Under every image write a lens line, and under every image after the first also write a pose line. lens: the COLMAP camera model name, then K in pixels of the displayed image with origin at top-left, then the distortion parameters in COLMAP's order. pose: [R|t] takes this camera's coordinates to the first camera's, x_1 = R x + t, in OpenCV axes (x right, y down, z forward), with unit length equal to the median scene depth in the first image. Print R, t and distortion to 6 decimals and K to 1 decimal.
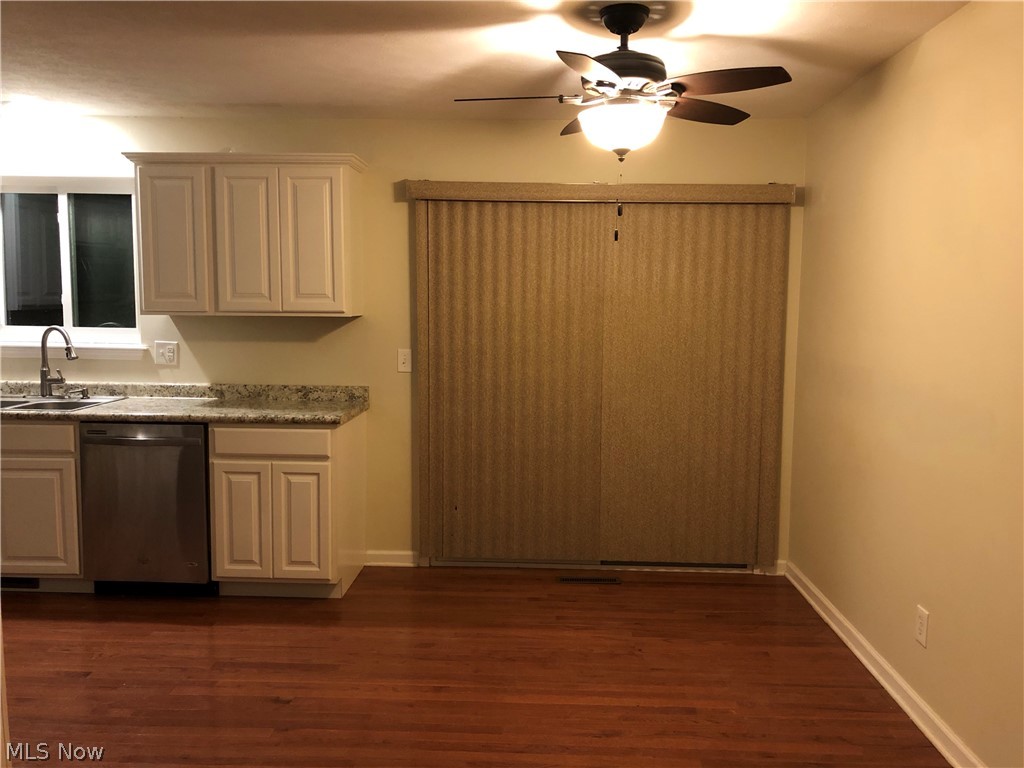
lens RADIAL K [[834.2, 0, 514.9], [0, 834.2, 386.5], [0, 0, 1]] dist [0.052450, -0.057999]
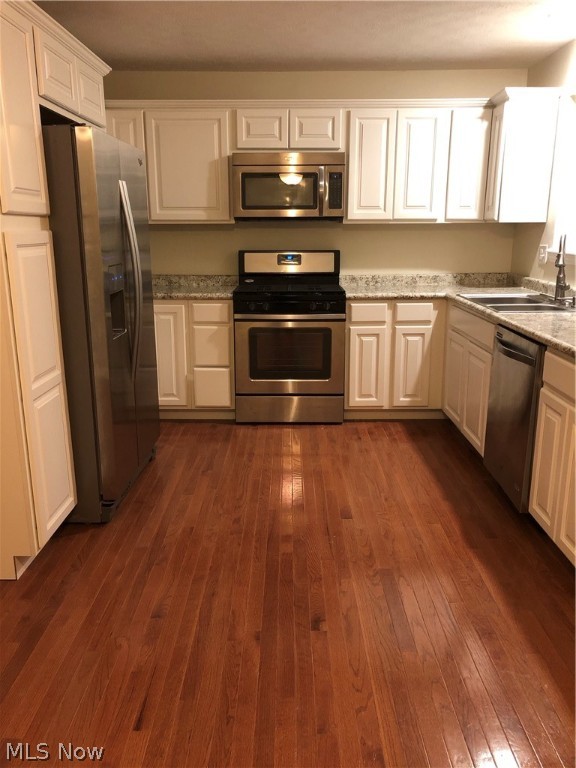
lens RADIAL K [[625.6, 0, 287.6], [0, 625.6, 380.7], [0, 0, 1]] dist [0.052450, -0.057999]
pose [[0.031387, 0.229926, -0.972702, 0.260019], [-0.096684, 0.969316, 0.226006, -0.039863], [0.994820, 0.086951, 0.052654, 0.656020]]
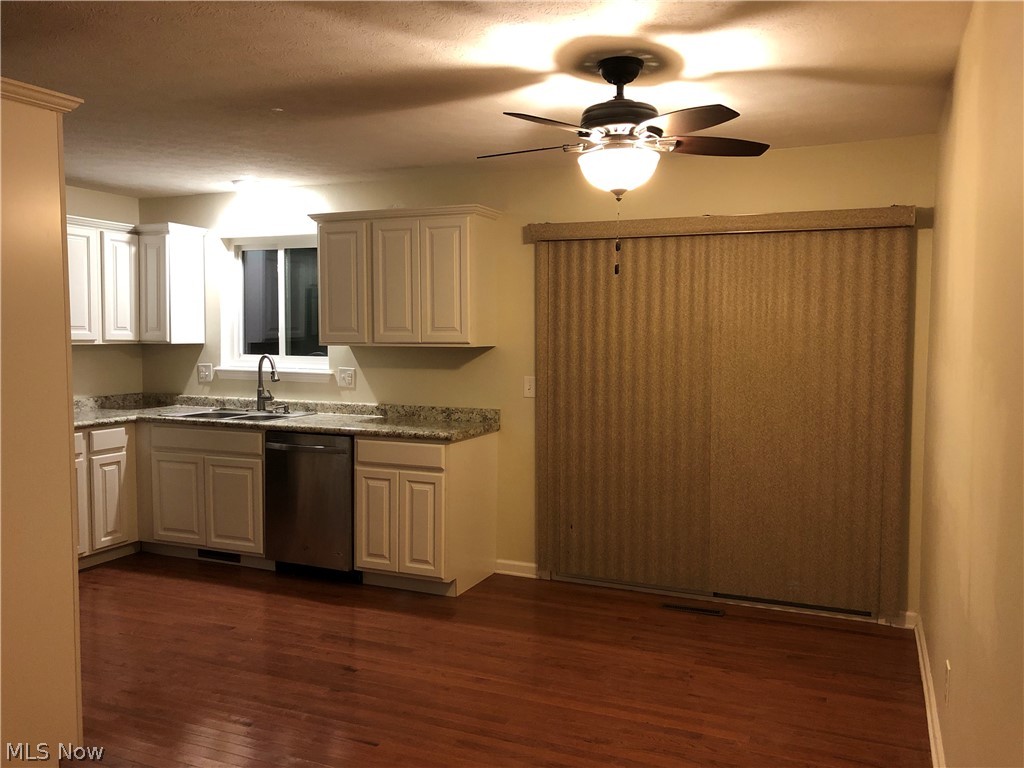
lens RADIAL K [[834.2, 0, 515.1], [0, 834.2, 385.0], [0, 0, 1]] dist [0.052450, -0.057999]
pose [[0.931421, 0.016900, -0.363550, 0.262274], [-0.032388, 0.998807, -0.036548, 0.007381], [0.362498, 0.045816, 0.930858, -0.024723]]
